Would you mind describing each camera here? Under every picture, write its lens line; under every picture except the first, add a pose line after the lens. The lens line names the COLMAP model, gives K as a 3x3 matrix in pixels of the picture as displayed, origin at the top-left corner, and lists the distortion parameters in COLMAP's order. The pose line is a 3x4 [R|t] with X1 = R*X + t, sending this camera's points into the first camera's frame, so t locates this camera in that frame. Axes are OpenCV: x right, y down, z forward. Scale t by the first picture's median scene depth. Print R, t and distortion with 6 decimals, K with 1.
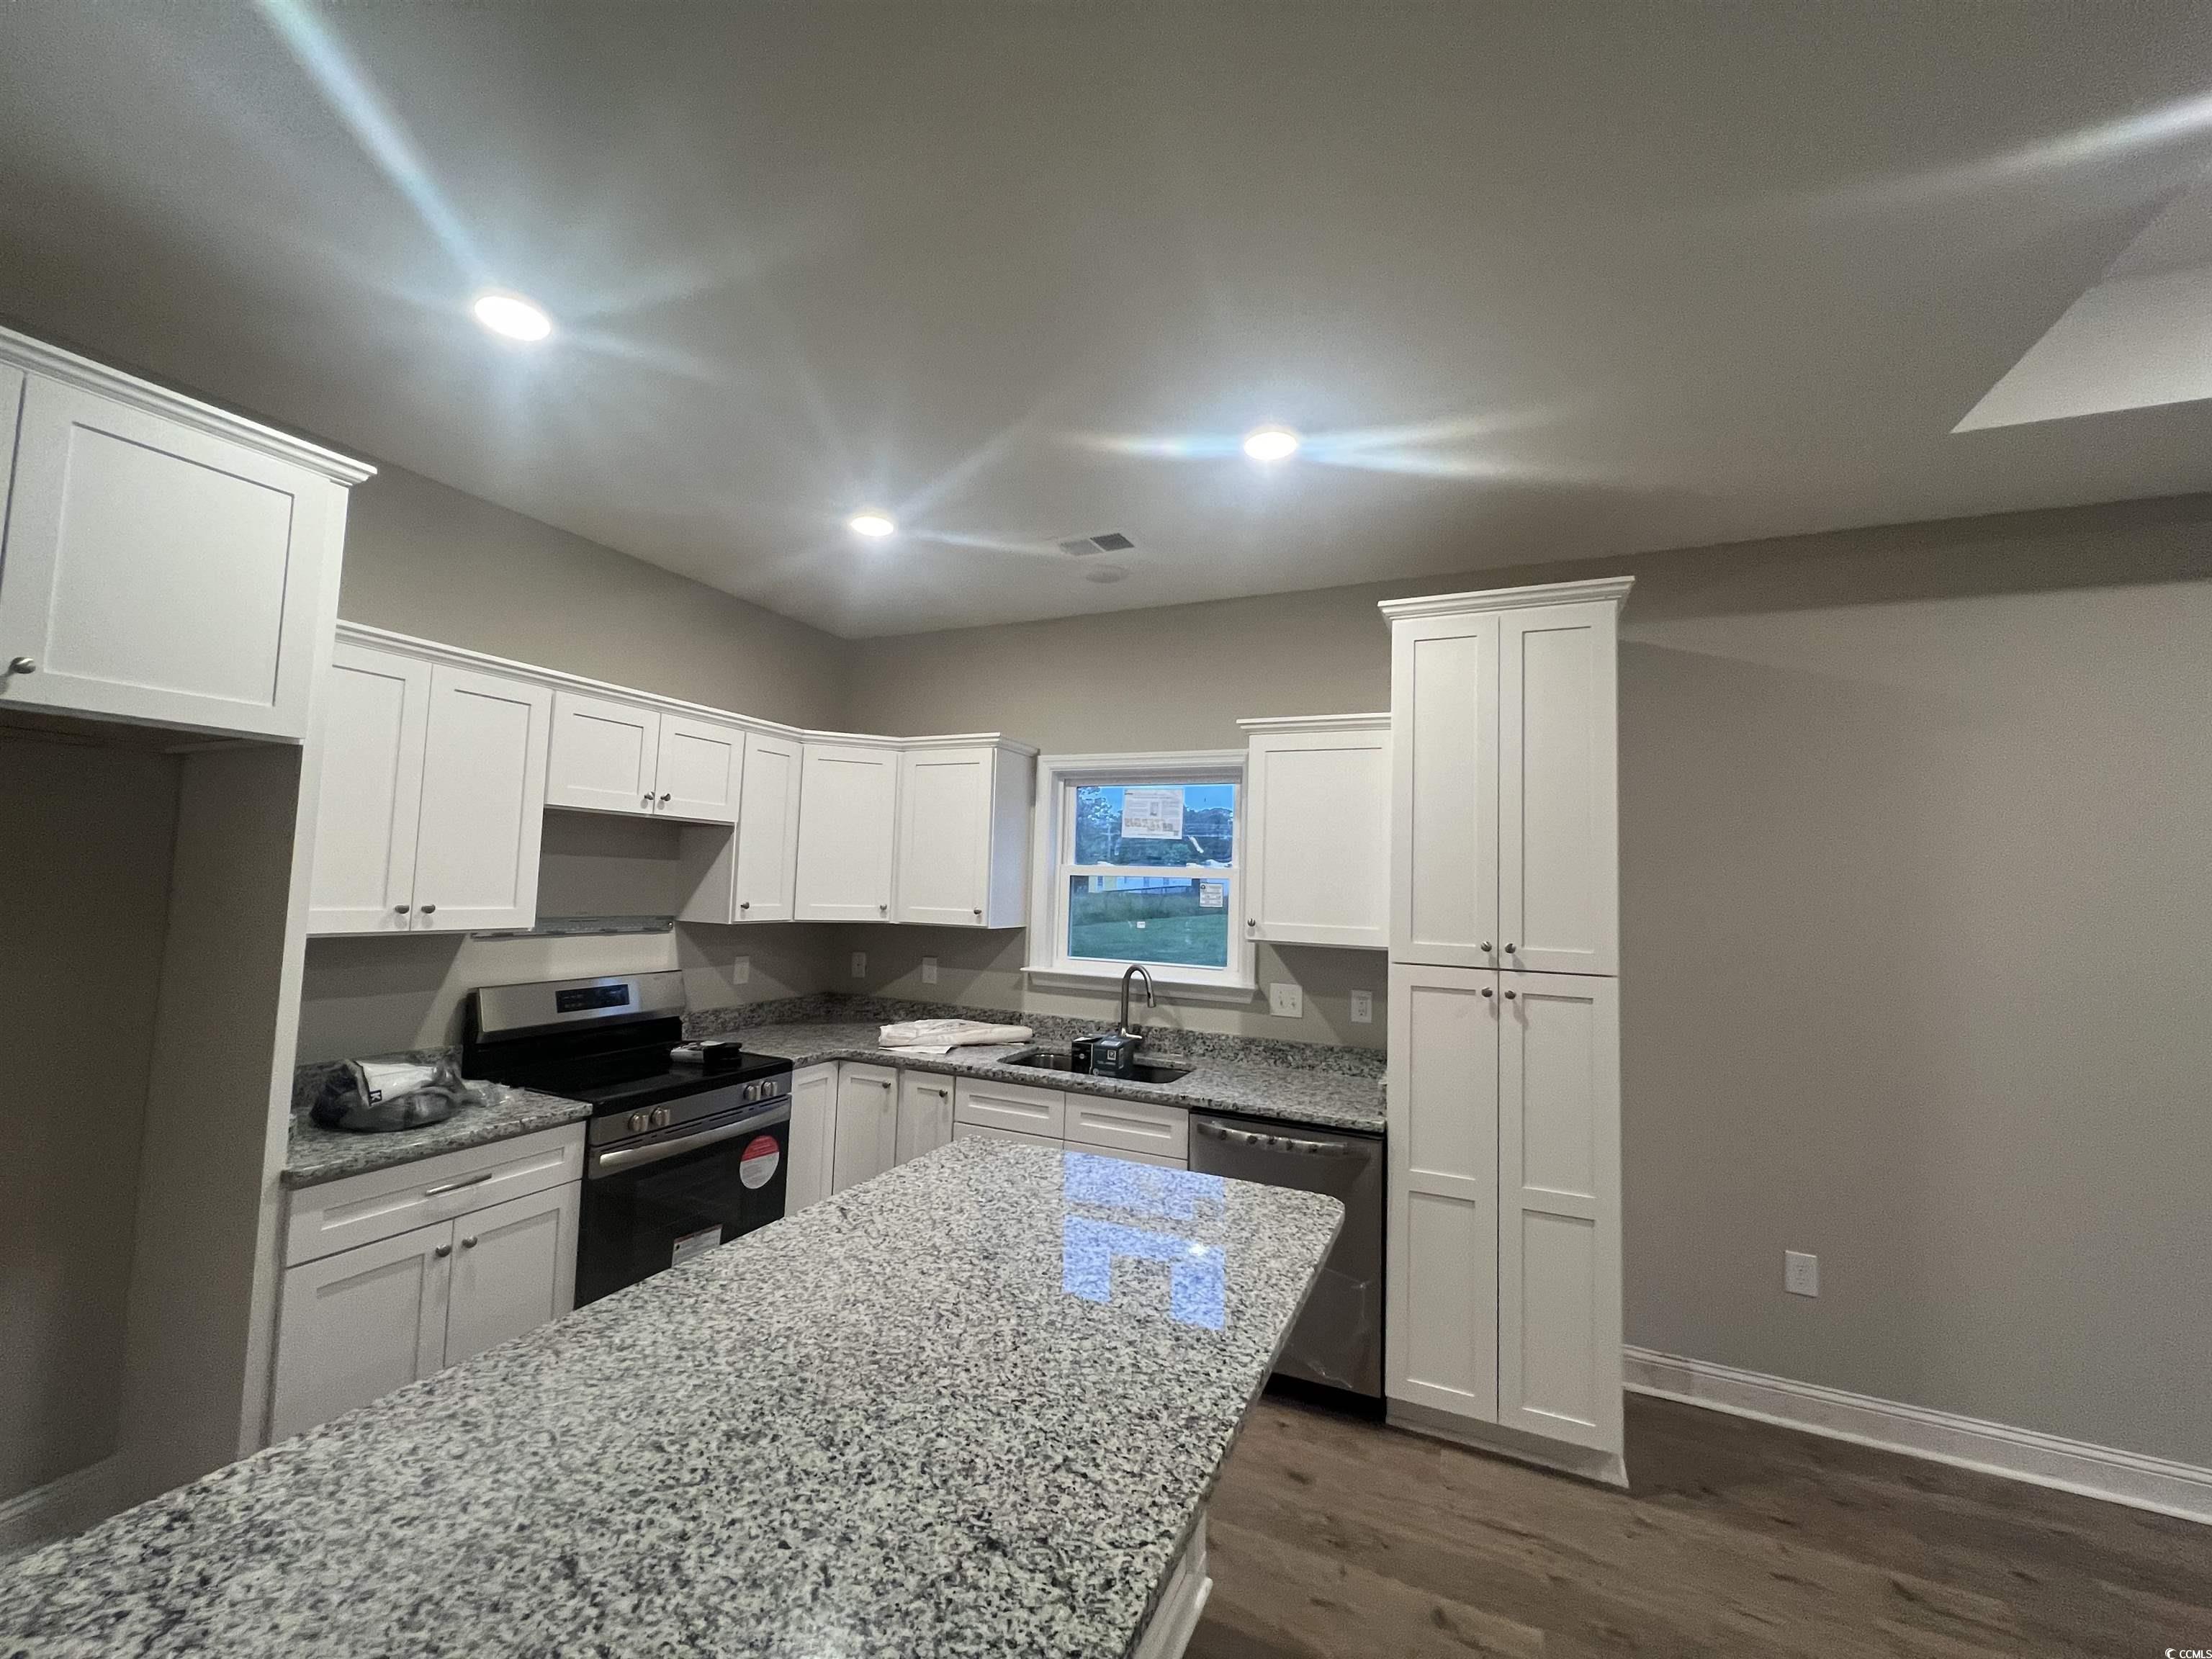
lens RADIAL K [[881.9, 0, 1106.0], [0, 881.9, 829.5], [0, 0, 1]] dist [-0.001892, 0.000186]
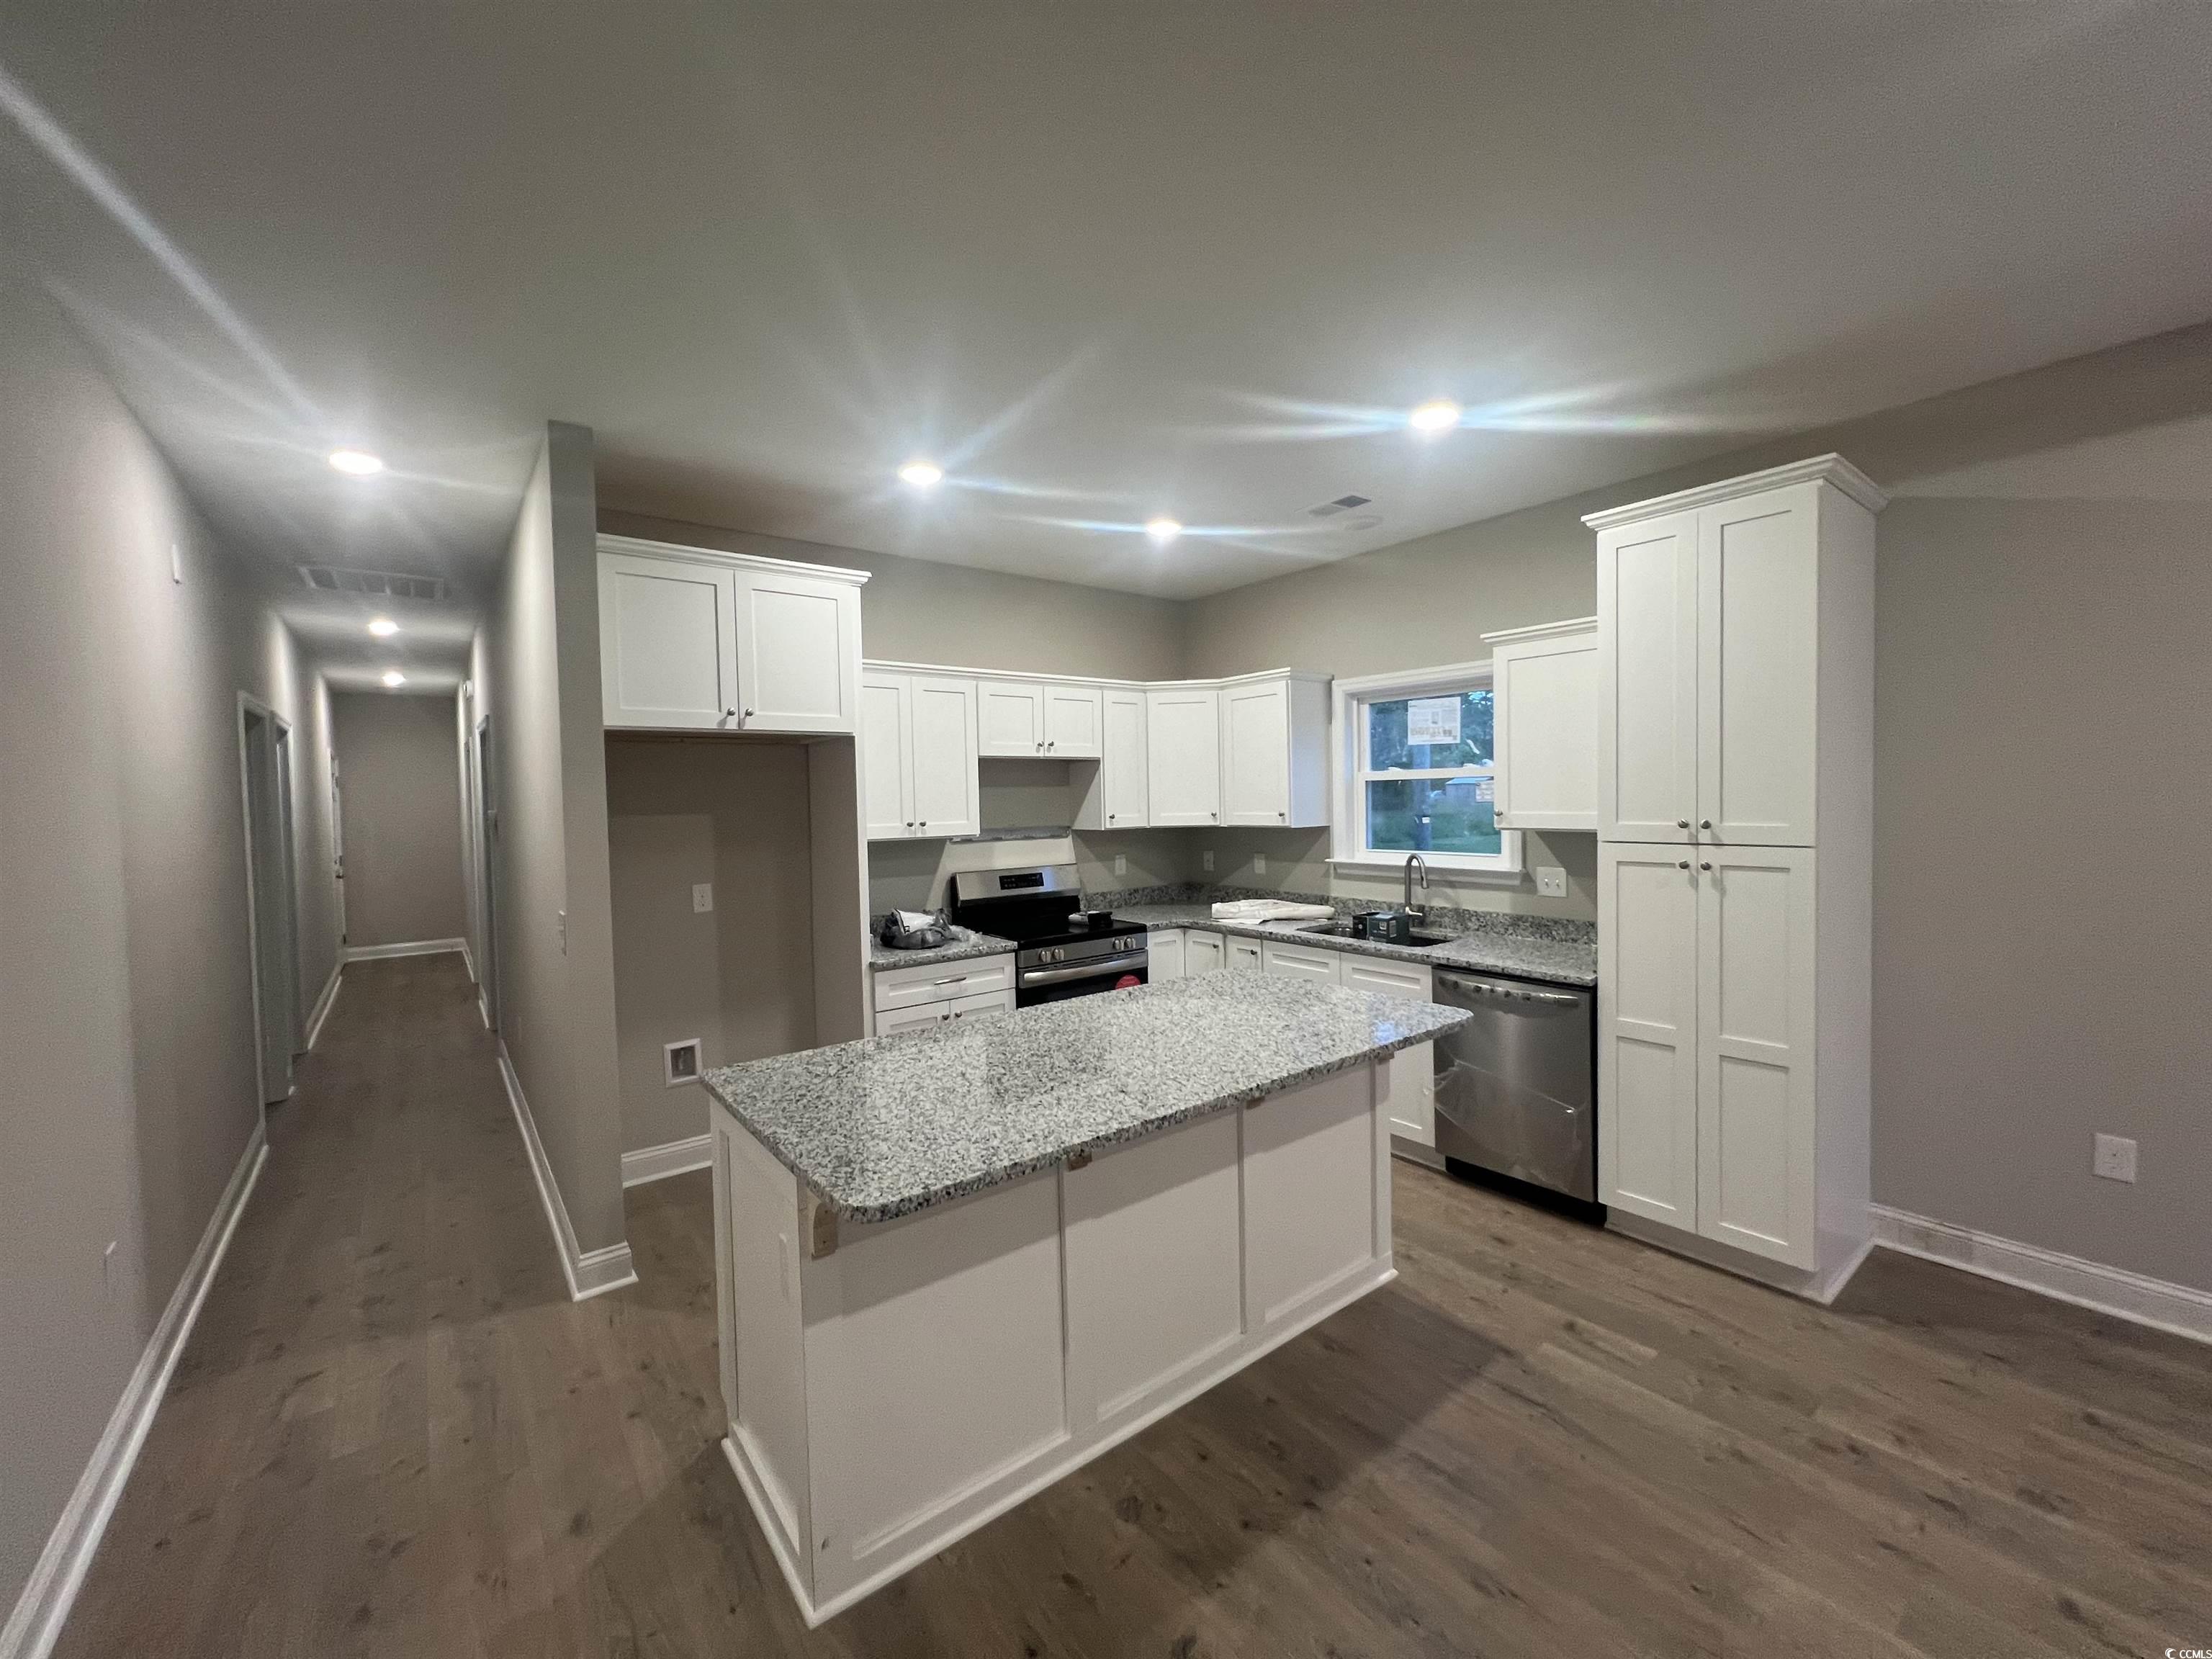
lens RADIAL K [[882.6, 0, 1113.5], [0, 882.6, 836.1], [0, 0, 1]] dist [0.000877, -0.000114]
pose [[0.887761, -0.029904, -0.459332, 0.281902], [0.077934, 0.993246, 0.085961, -0.002689], [0.453659, -0.112110, 0.884096, -0.282008]]
